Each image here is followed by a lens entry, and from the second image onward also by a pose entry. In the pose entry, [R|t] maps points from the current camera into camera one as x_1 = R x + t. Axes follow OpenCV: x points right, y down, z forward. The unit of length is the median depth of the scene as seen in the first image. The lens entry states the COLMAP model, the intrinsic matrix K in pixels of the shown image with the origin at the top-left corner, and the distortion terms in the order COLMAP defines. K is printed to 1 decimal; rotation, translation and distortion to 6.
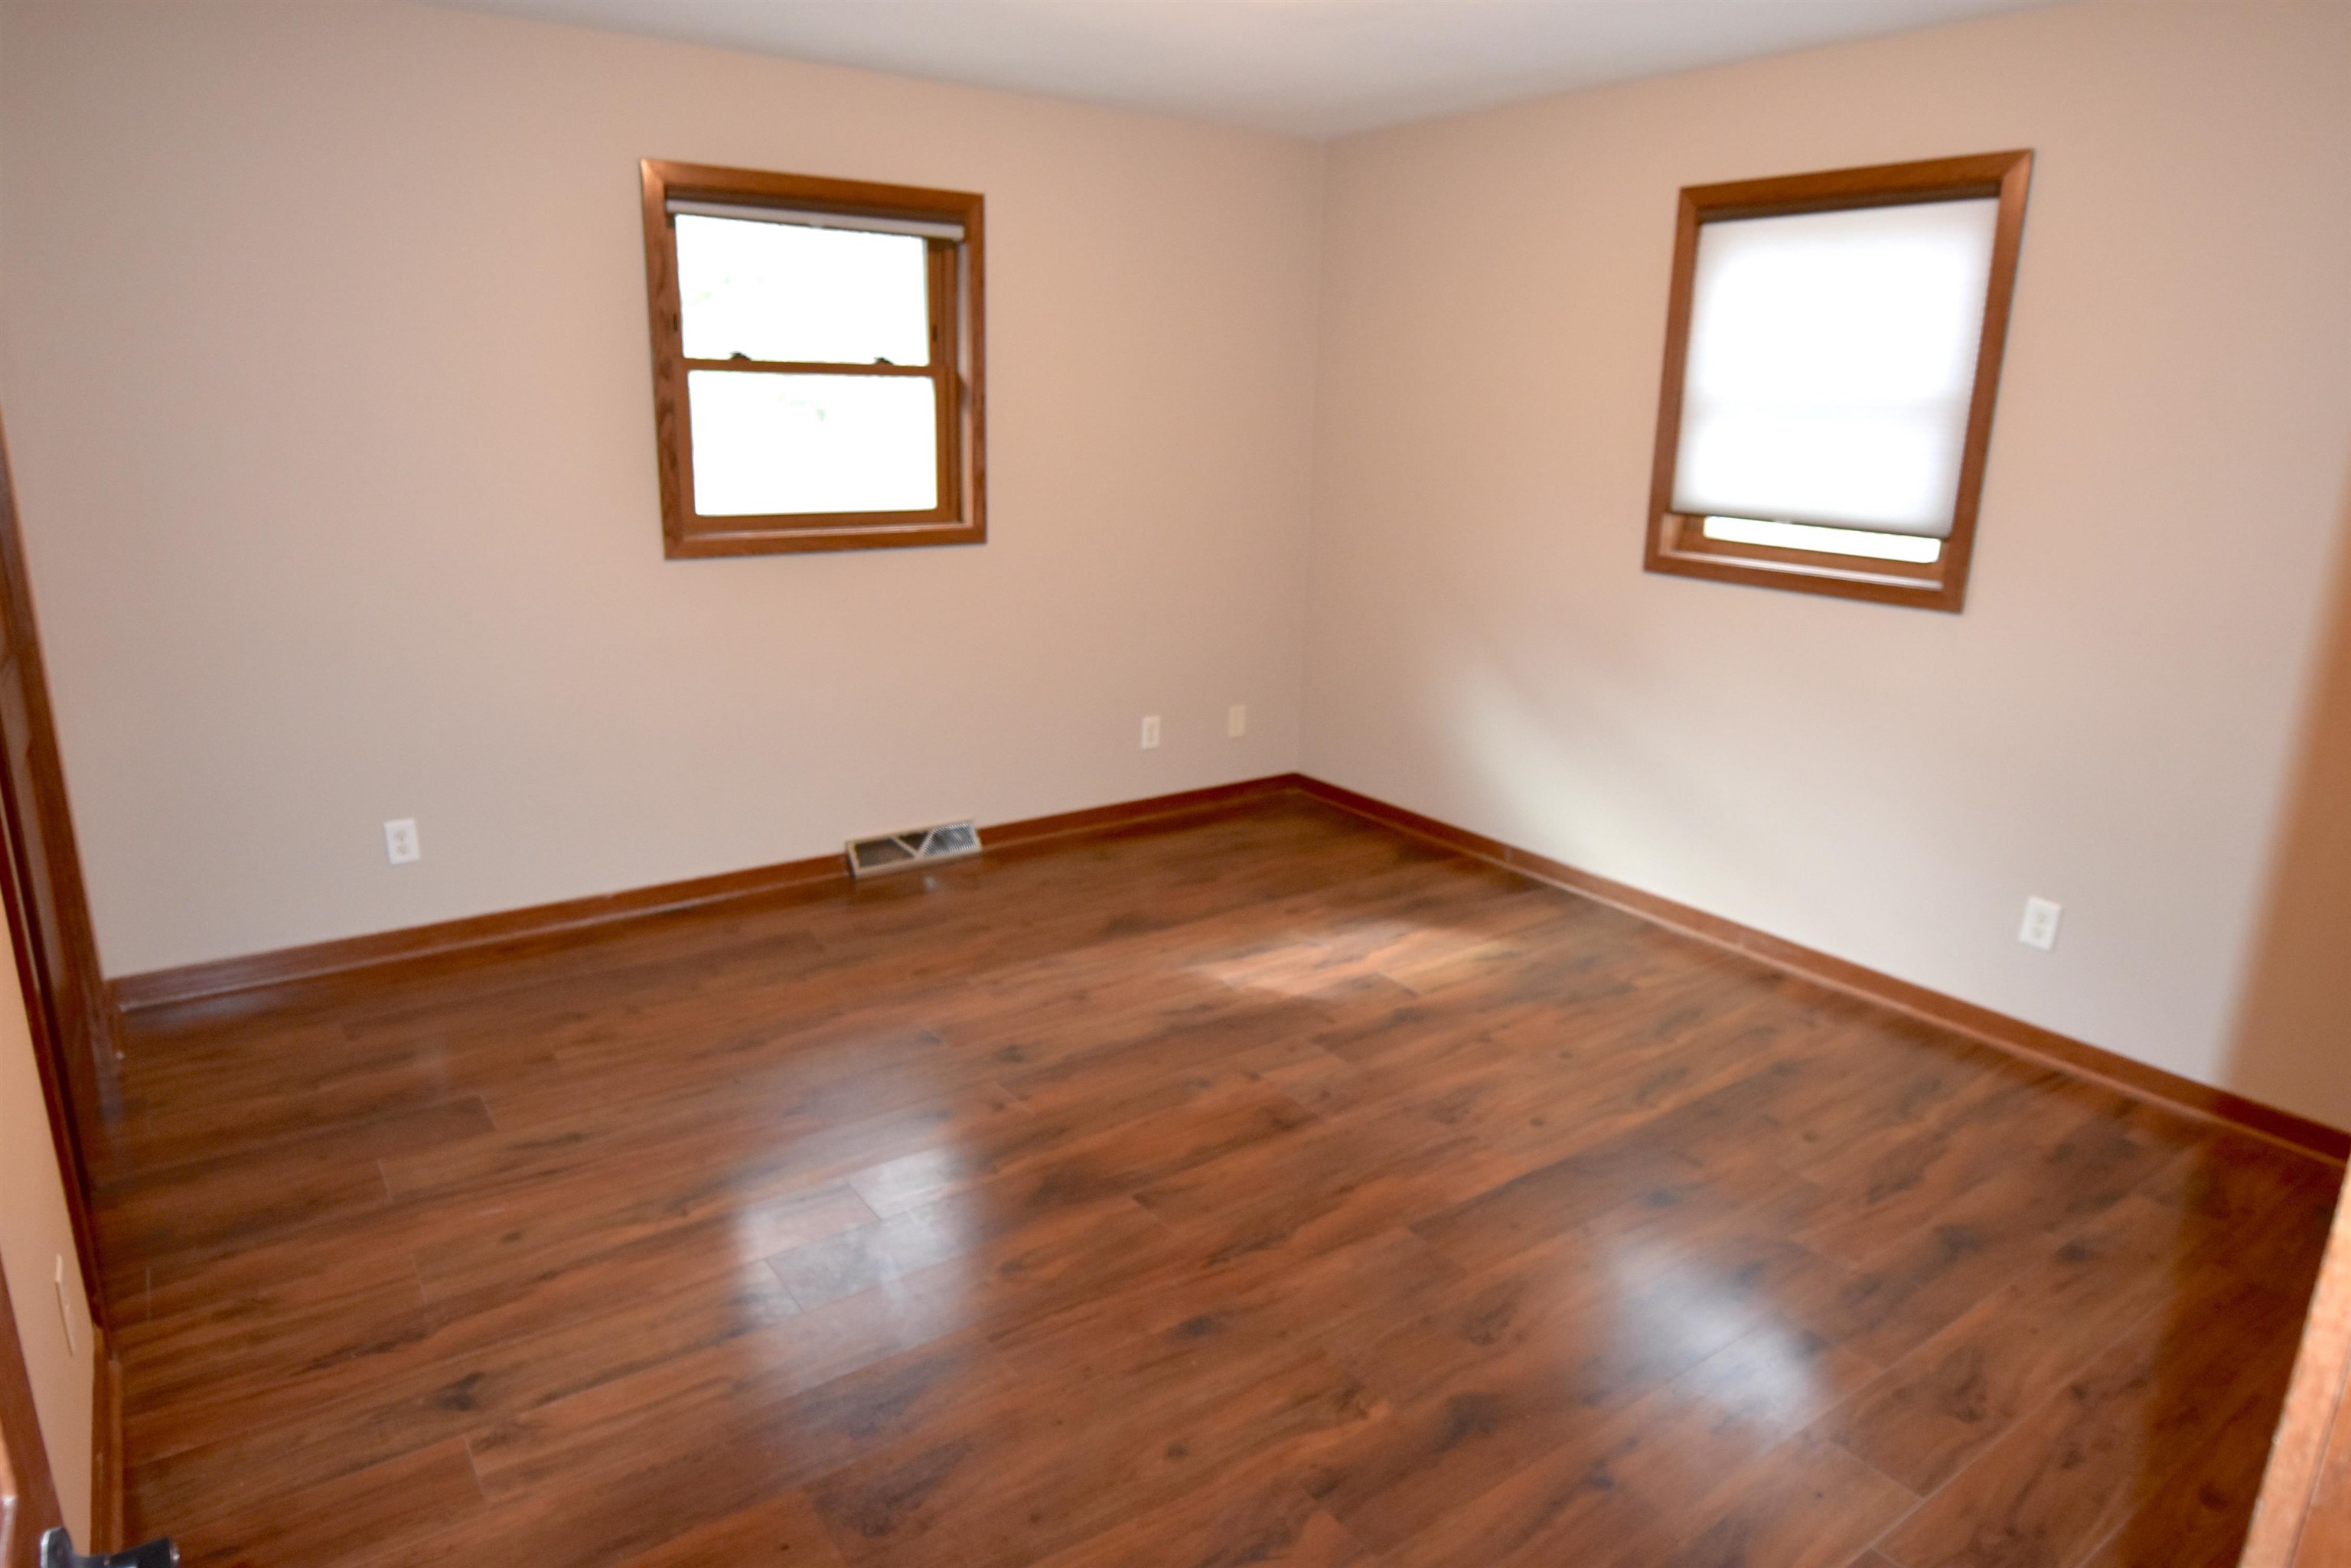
lens RADIAL K [[1429.8, 0, 1161.9], [0, 1429.8, 793.0], [0, 0, 1]] dist [-0.017833, -0.001088]
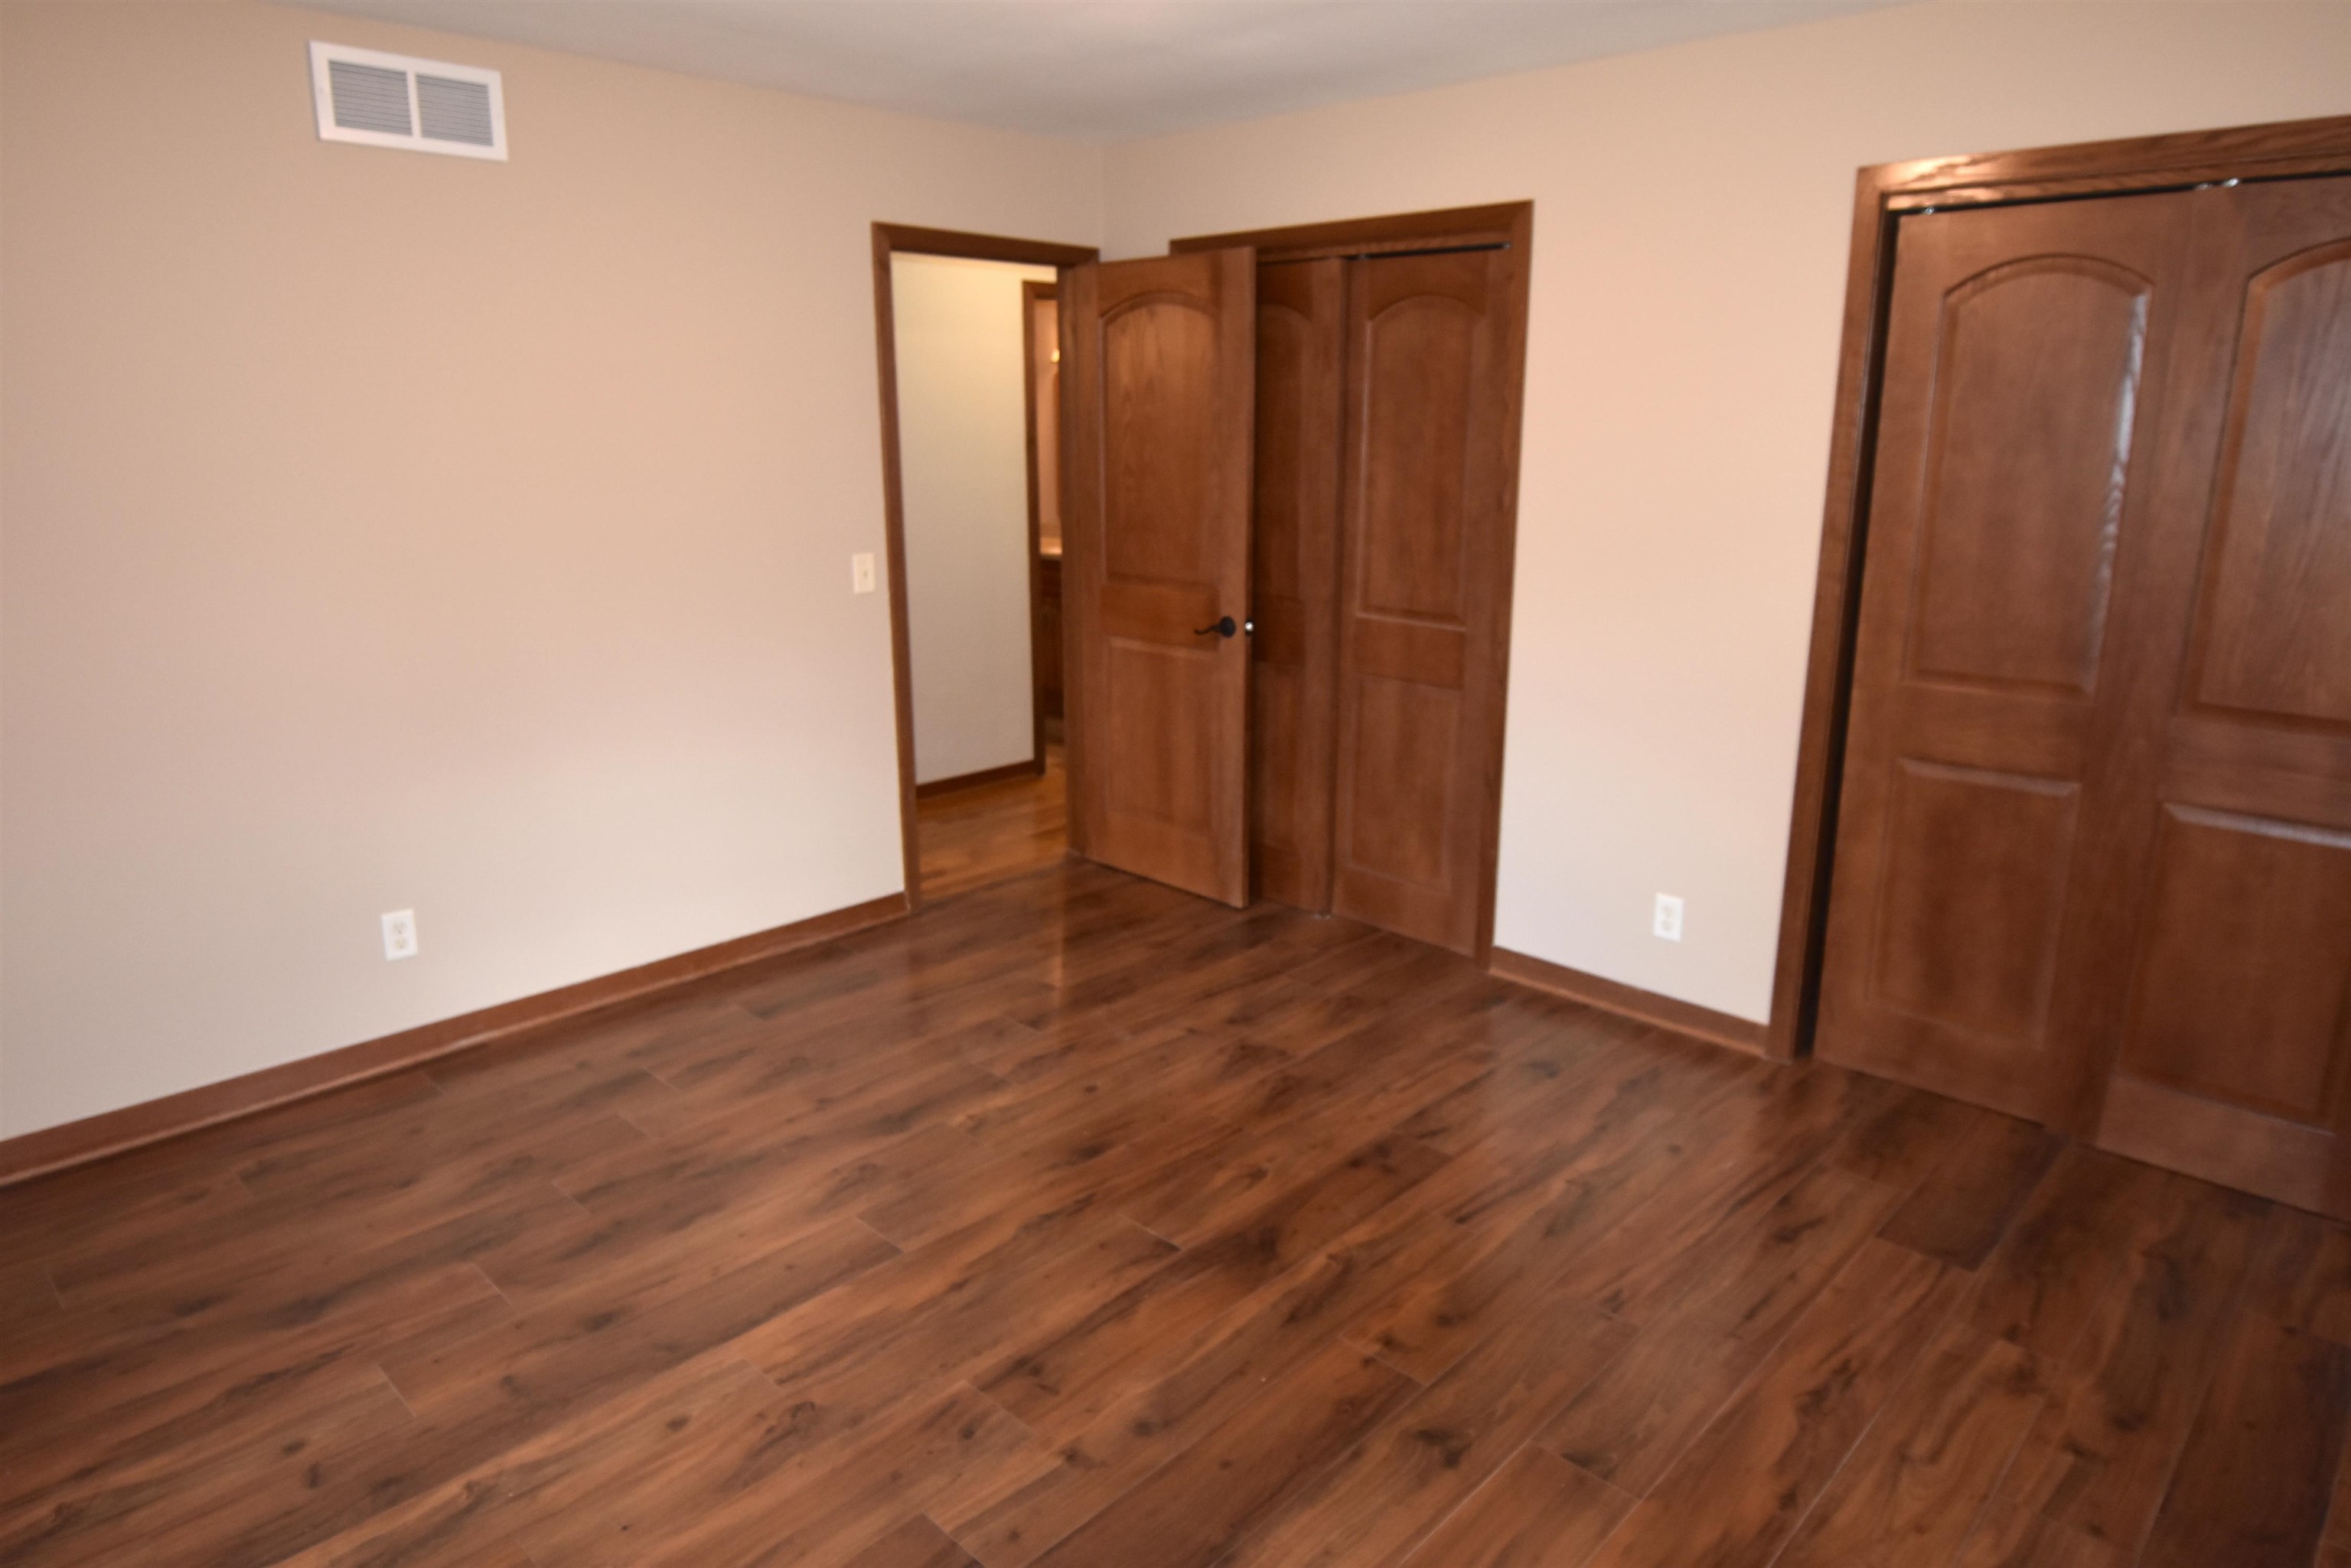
lens RADIAL K [[1429.8, 0, 1165.3], [0, 1429.8, 766.6], [0, 0, 1]] dist [-0.017833, -0.001088]
pose [[-0.983160, 0.021866, -0.181435, 0.158212], [-0.070103, 0.871736, 0.484934, -0.475851], [0.168768, 0.489487, -0.855523, 1.657792]]
